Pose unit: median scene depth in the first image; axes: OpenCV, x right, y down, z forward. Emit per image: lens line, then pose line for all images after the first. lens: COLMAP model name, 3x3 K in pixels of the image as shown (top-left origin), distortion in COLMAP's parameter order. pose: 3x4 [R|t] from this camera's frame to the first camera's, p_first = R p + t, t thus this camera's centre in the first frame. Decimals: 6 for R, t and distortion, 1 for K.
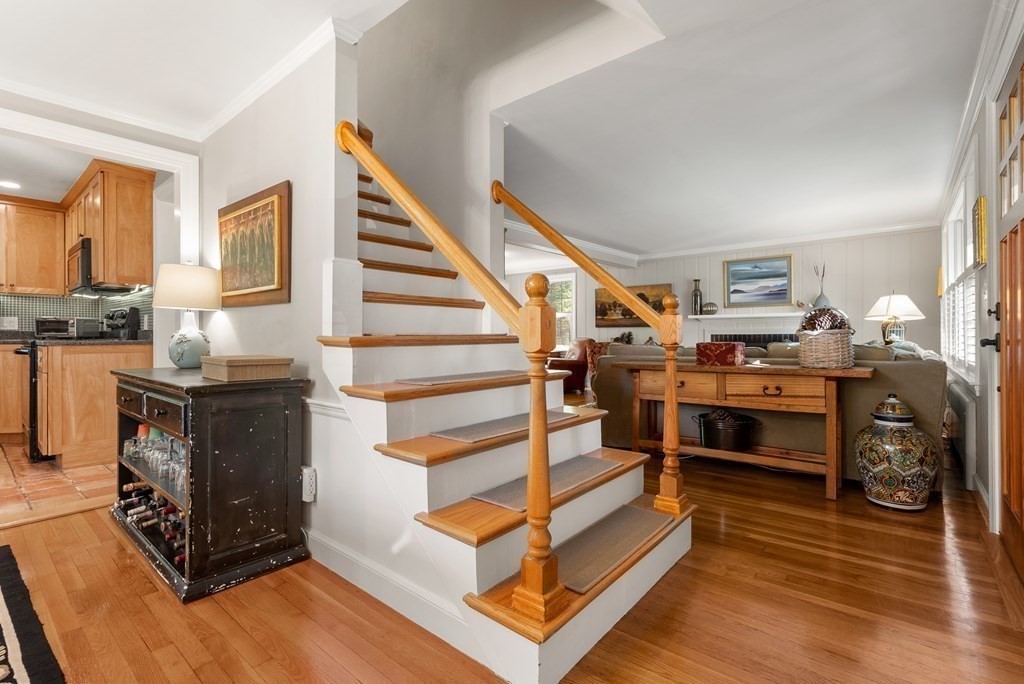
lens RADIAL K [[469.0, 0, 513.8], [0, 469.0, 331.1], [0, 0, 1]] dist [-0.004386, -0.000161]
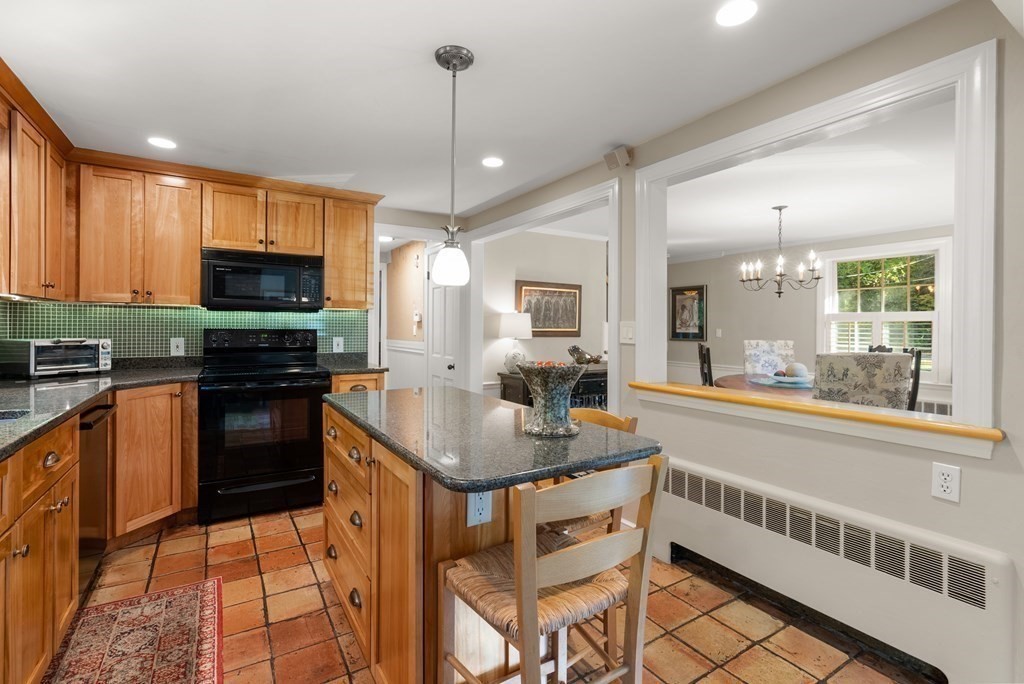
lens RADIAL K [[473.0, 0, 511.7], [0, 473.0, 327.5], [0, 0, 1]] dist [0.000548, 0.000730]
pose [[0.311770, -0.000065, 0.950158, -1.377611], [-0.011837, 0.999922, 0.003952, -0.053740], [-0.950084, -0.012479, 0.311745, 0.280585]]
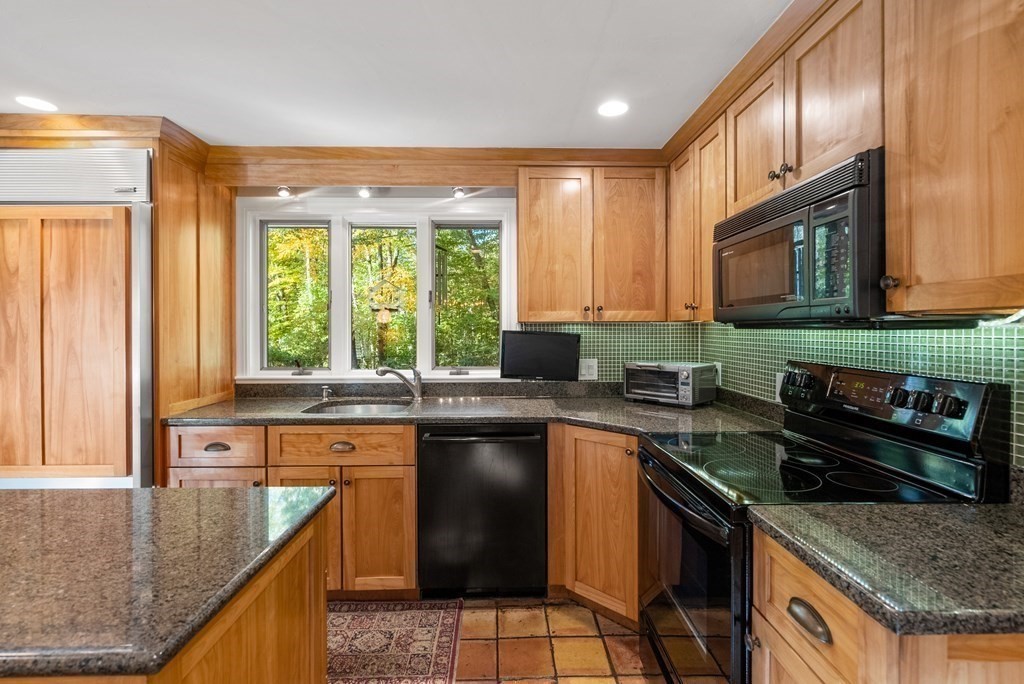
lens RADIAL K [[469.0, 0, 513.8], [0, 469.0, 331.1], [0, 0, 1]] dist [-0.004386, -0.000161]
pose [[0.663813, 0.004460, -0.747885, -0.687095], [0.006086, 0.999917, 0.011365, -0.074437], [0.747874, -0.012096, 0.663731, 0.520703]]
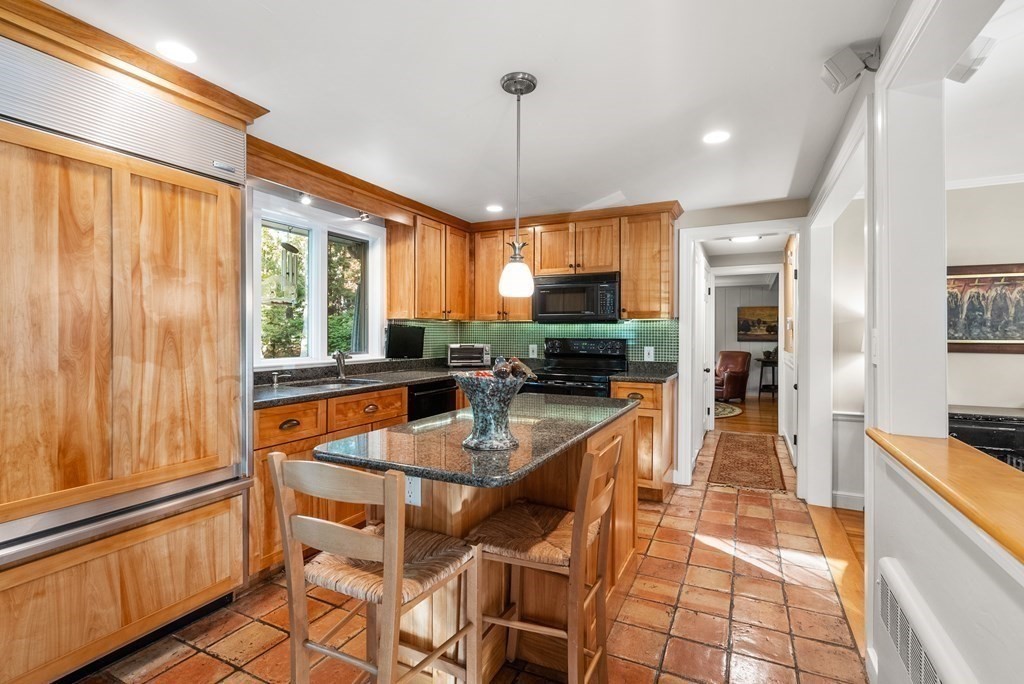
lens RADIAL K [[476.0, 0, 514.3], [0, 476.0, 335.1], [0, 0, 1]] dist [-0.003155, -0.000183]
pose [[0.970582, 0.002187, 0.240761, -1.123207], [-0.004461, 0.999950, 0.008901, -0.057280], [-0.240730, -0.009714, 0.970544, 0.043441]]
